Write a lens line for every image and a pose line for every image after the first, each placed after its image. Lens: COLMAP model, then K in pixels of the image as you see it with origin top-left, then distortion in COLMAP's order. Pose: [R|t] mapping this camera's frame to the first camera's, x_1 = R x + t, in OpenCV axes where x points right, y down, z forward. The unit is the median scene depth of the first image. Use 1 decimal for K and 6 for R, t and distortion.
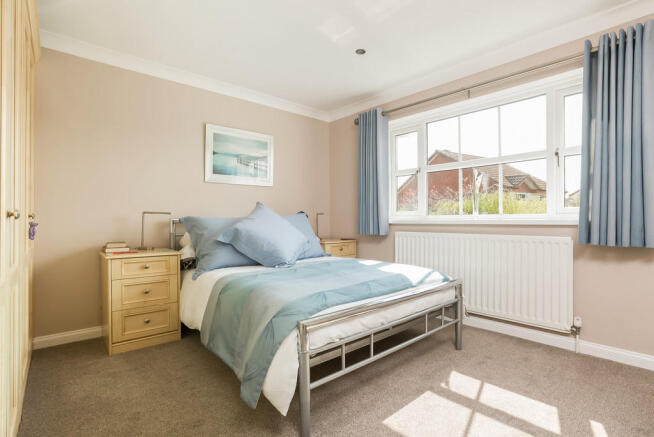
lens RADIAL K [[326.6, 0, 327.0], [0, 326.6, 218.5], [0, 0, 1]] dist [0.000791, 0.000087]
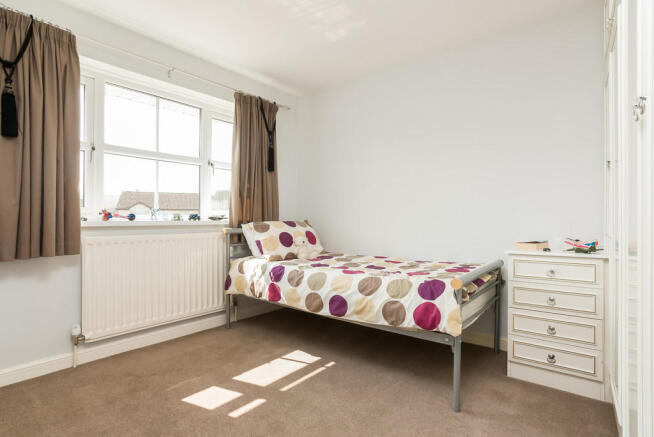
lens RADIAL K [[326.6, 0, 327.0], [0, 326.6, 218.5], [0, 0, 1]] dist [0.000791, 0.000087]
pose [[-0.203755, -0.000789, 0.979022, -0.525143], [0.006451, 0.999977, 0.002149, -0.000823], [-0.979001, 0.006754, -0.203745, 0.796882]]
